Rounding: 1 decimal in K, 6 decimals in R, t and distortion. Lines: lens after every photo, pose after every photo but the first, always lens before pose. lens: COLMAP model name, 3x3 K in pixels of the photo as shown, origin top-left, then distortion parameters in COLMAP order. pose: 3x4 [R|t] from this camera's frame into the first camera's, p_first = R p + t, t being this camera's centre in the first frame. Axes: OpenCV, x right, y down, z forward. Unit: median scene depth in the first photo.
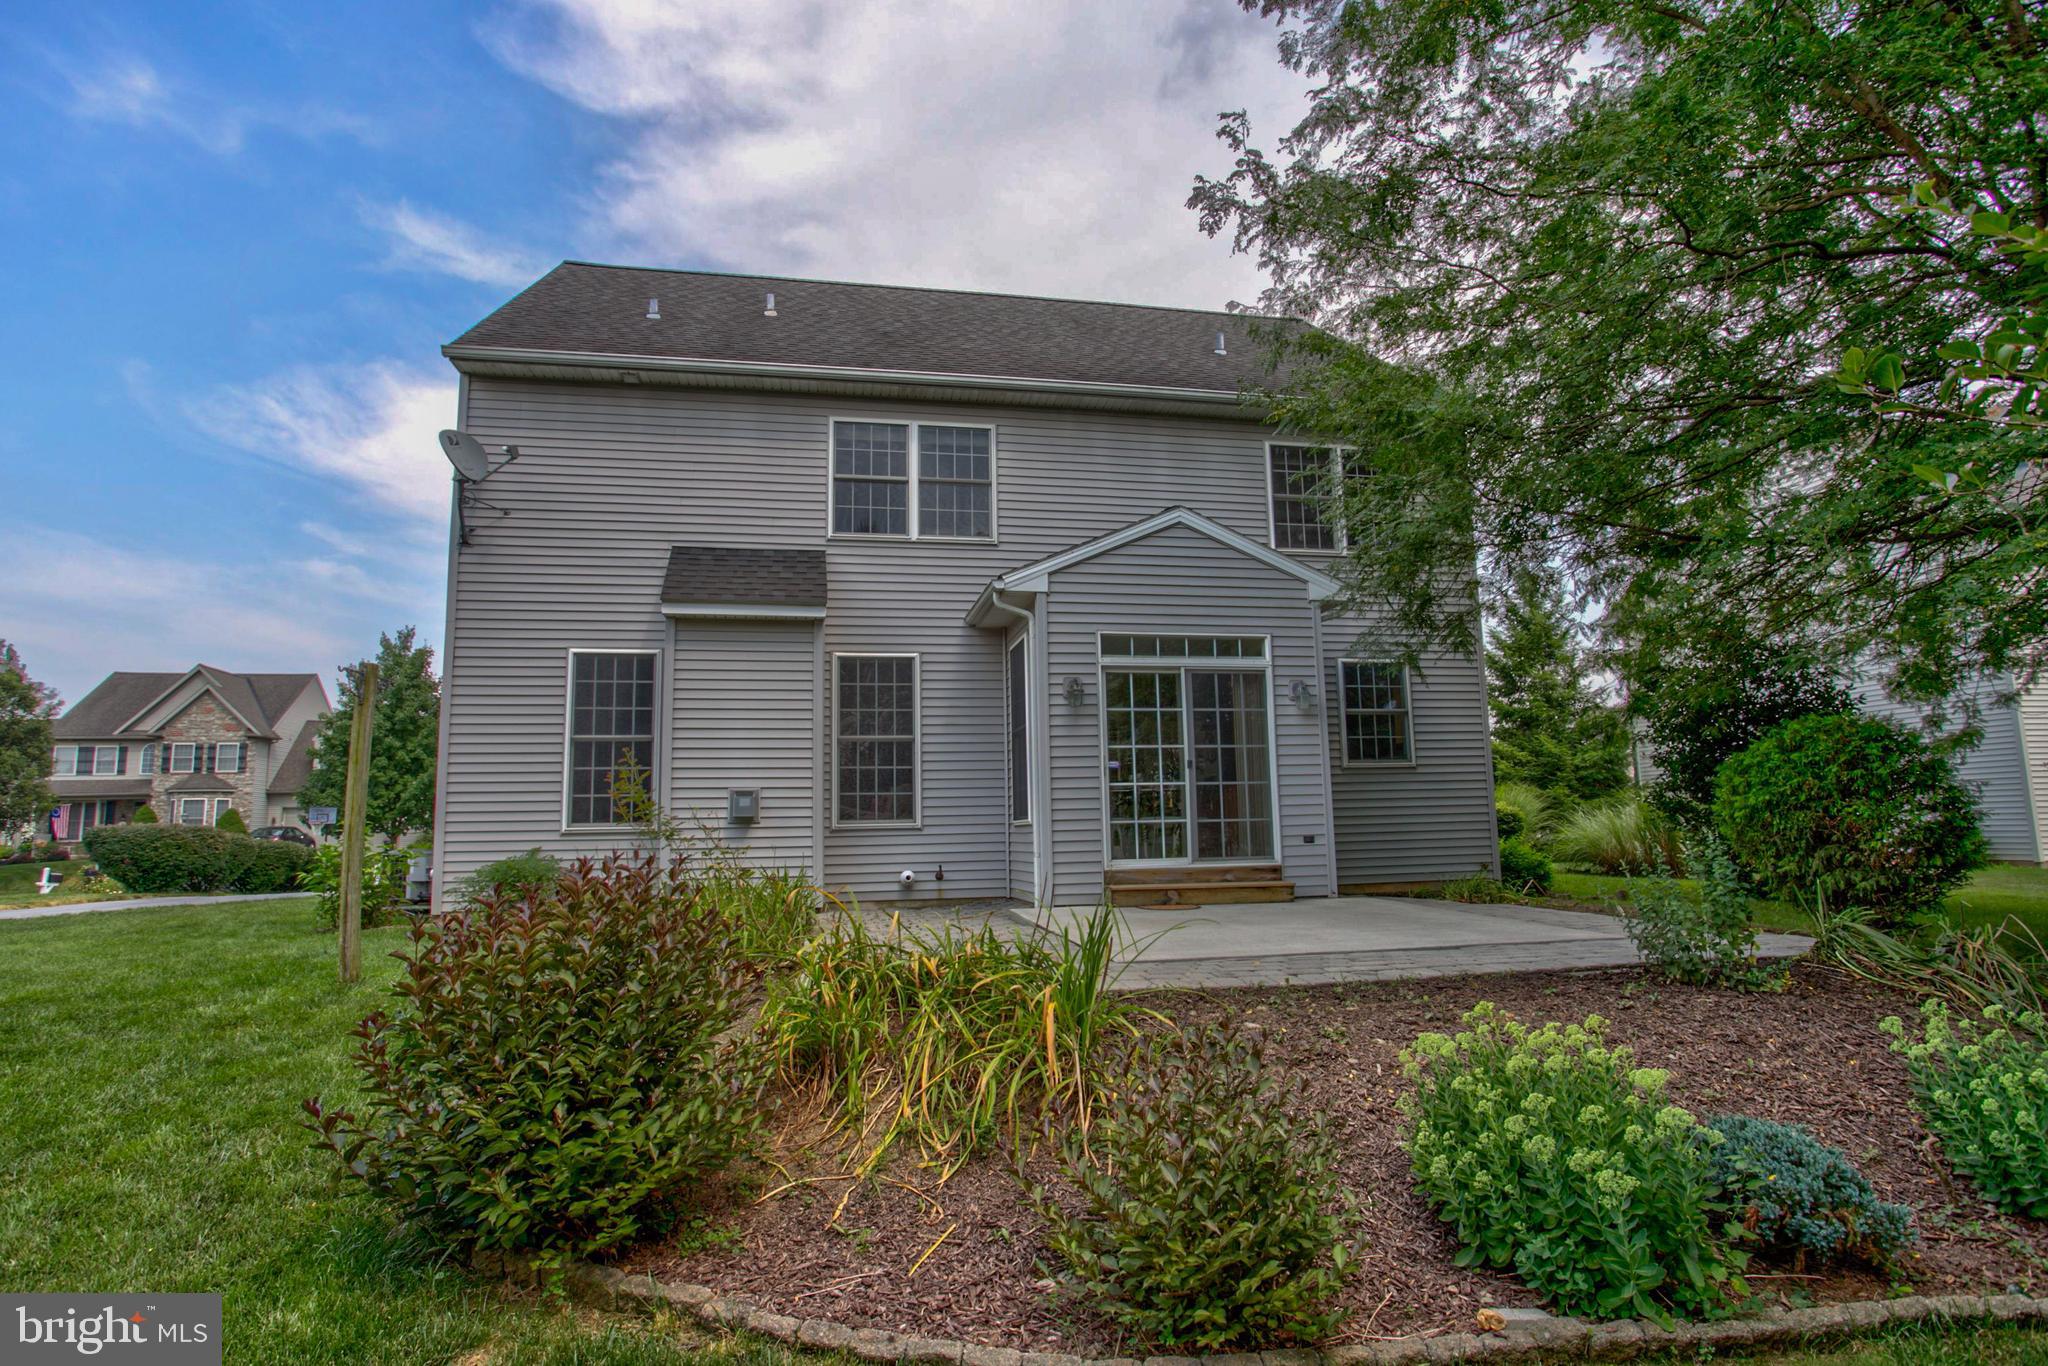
lens RADIAL K [[1095.4, 0, 1020.9], [0, 1095.4, 685.5], [0, 0, 1]] dist [-0.049957, 0.035658]
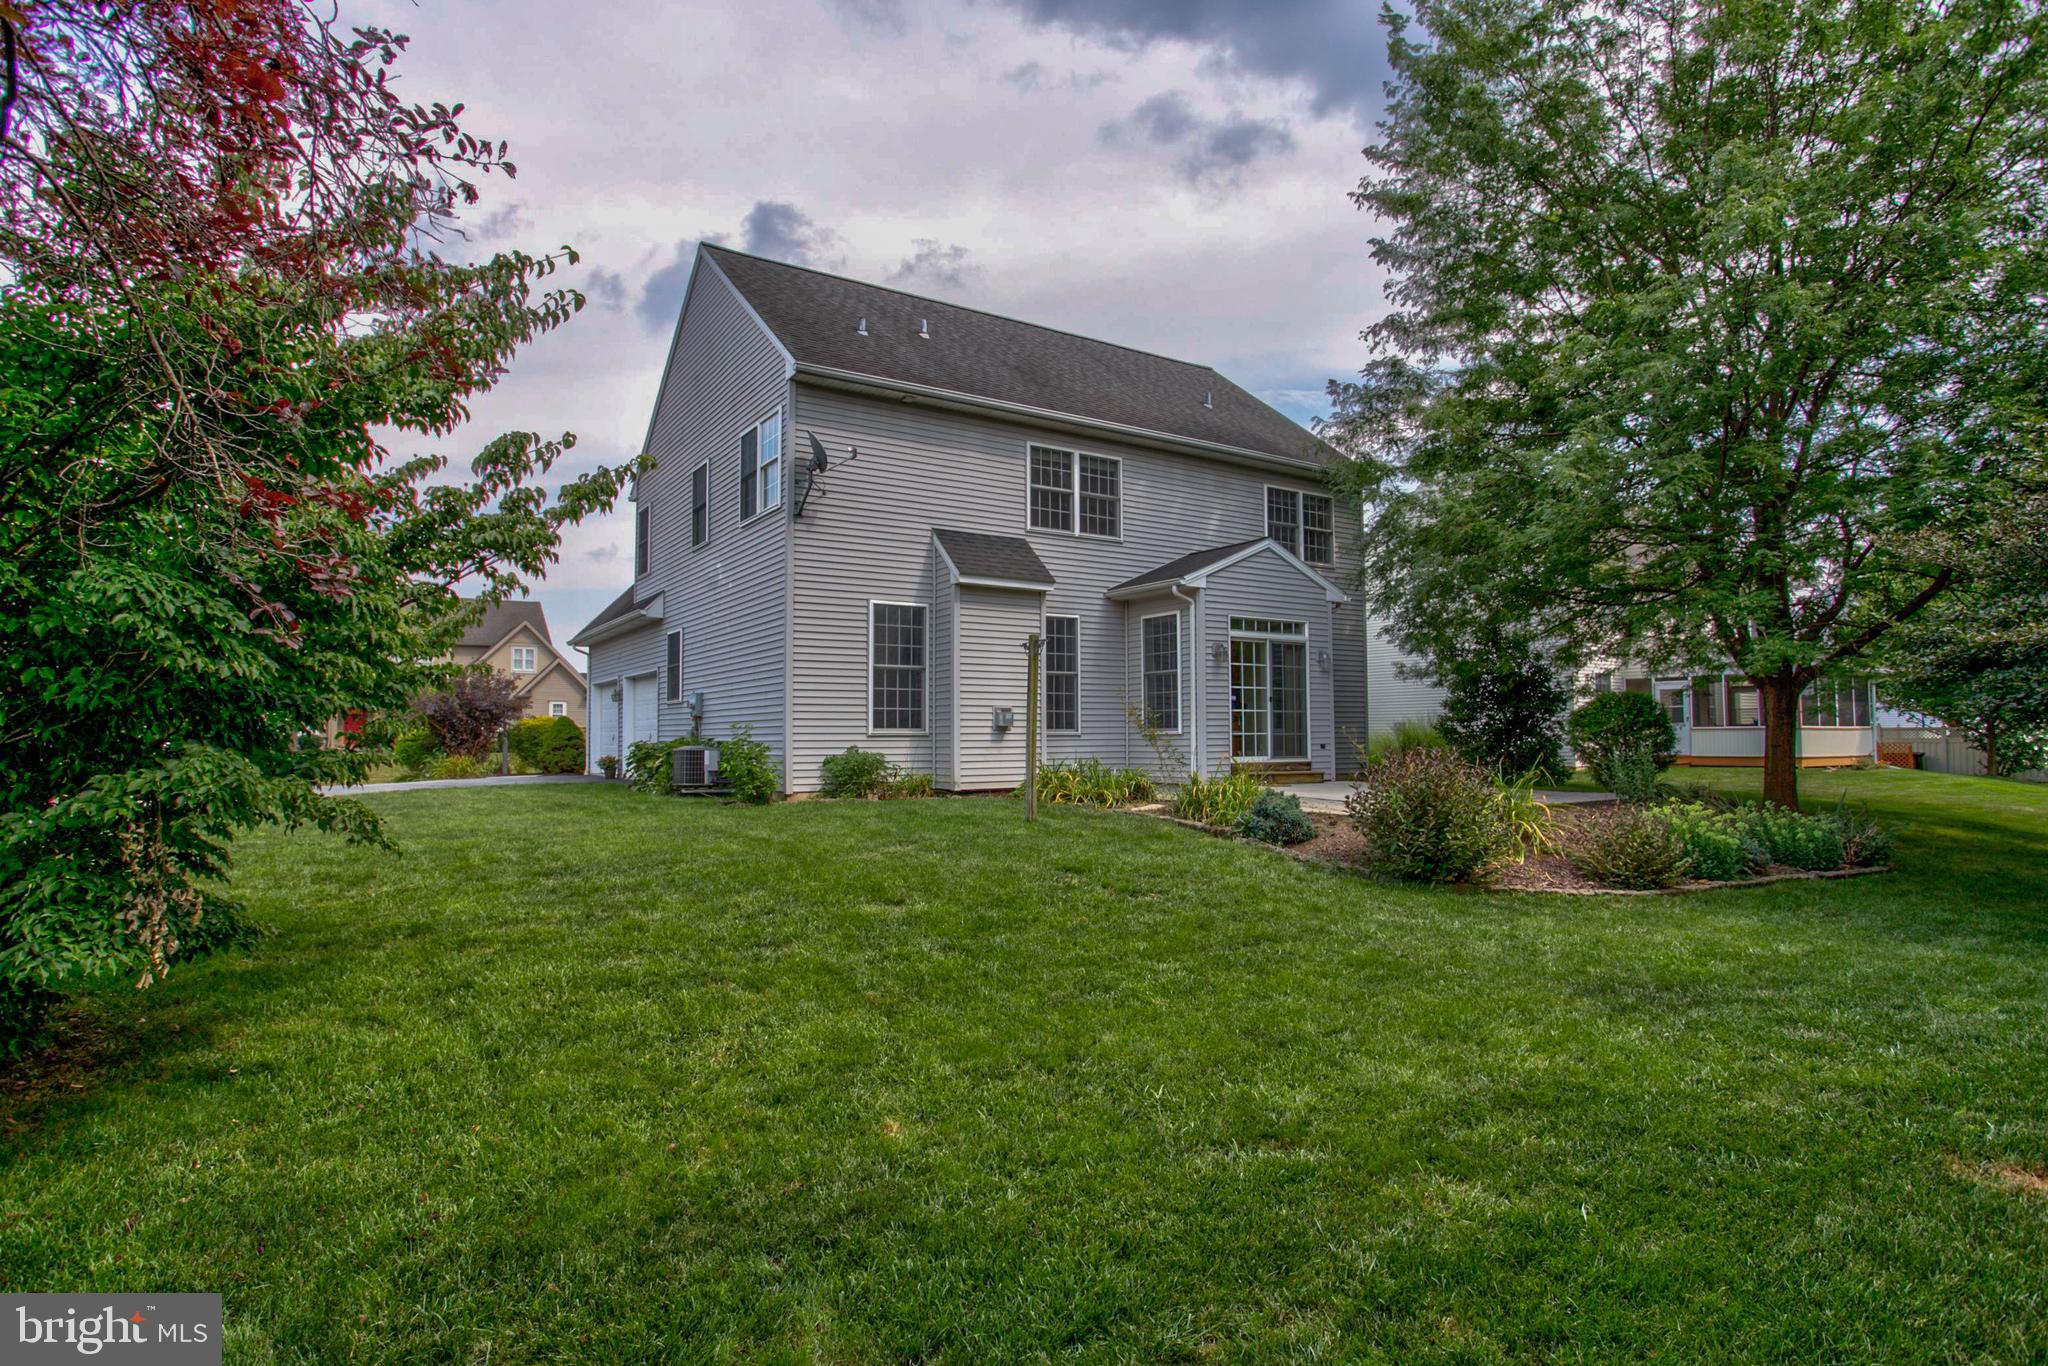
lens RADIAL K [[1095.4, 0, 1020.9], [0, 1095.4, 685.5], [0, 0, 1]] dist [-0.049957, 0.035658]
pose [[0.925071, 0.034435, 0.378230, -0.752112], [-0.064561, 0.995645, 0.067258, -0.031598], [-0.374267, -0.086638, 0.923265, -0.337203]]
